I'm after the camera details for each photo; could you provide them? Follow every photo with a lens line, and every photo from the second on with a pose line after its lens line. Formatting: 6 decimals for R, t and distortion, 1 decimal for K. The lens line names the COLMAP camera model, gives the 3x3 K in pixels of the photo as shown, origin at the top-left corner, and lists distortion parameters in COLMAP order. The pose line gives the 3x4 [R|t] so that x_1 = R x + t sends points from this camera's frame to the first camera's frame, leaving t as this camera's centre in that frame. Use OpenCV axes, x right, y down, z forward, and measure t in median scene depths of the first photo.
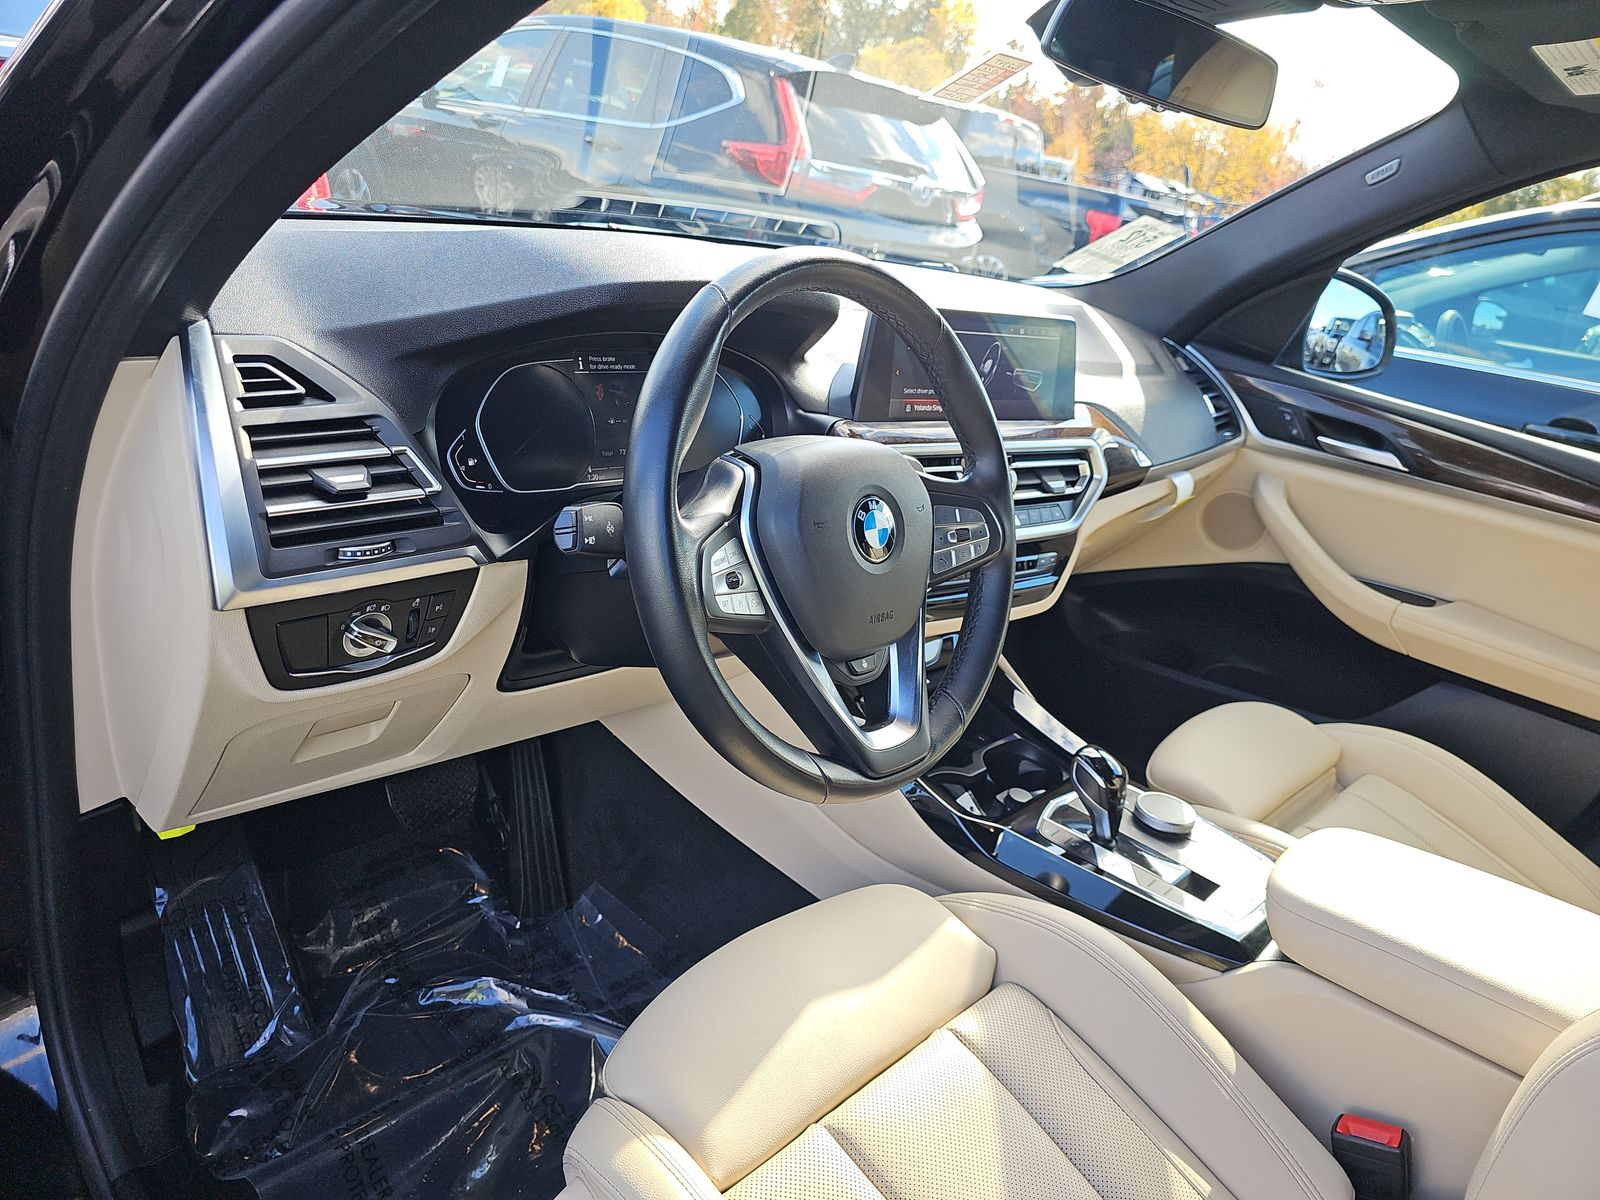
lens RADIAL K [[1103.8, 0, 796.4], [0, 1103.8, 593.1], [0, 0, 1]] dist [0.042553, -0.041614]
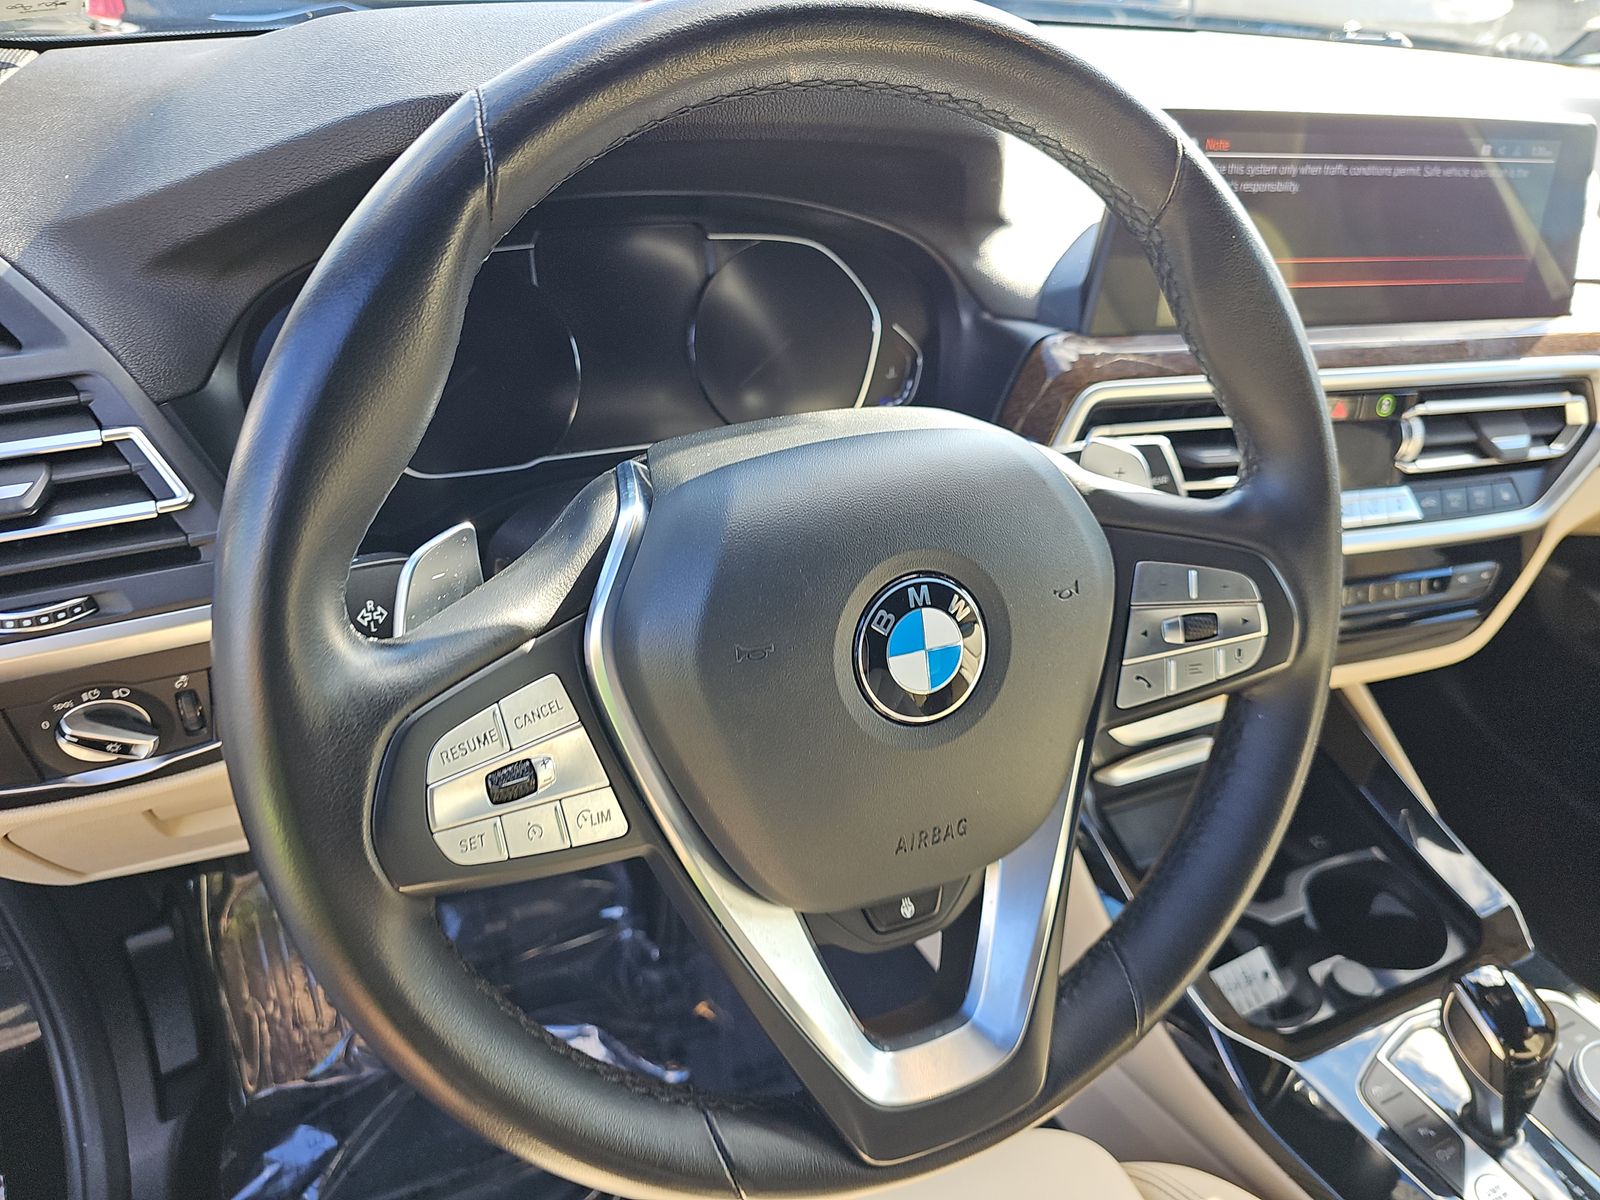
lens RADIAL K [[1086.0, 0, 800.0], [0, 1086.0, 600.0], [0, 0, 1]] dist [-0.026164, -0.000366]
pose [[0.922093, 0.103569, -0.372851, 0.127289], [-0.042833, 0.984915, 0.167655, -0.102244], [0.384590, -0.138624, 0.912619, 0.407352]]
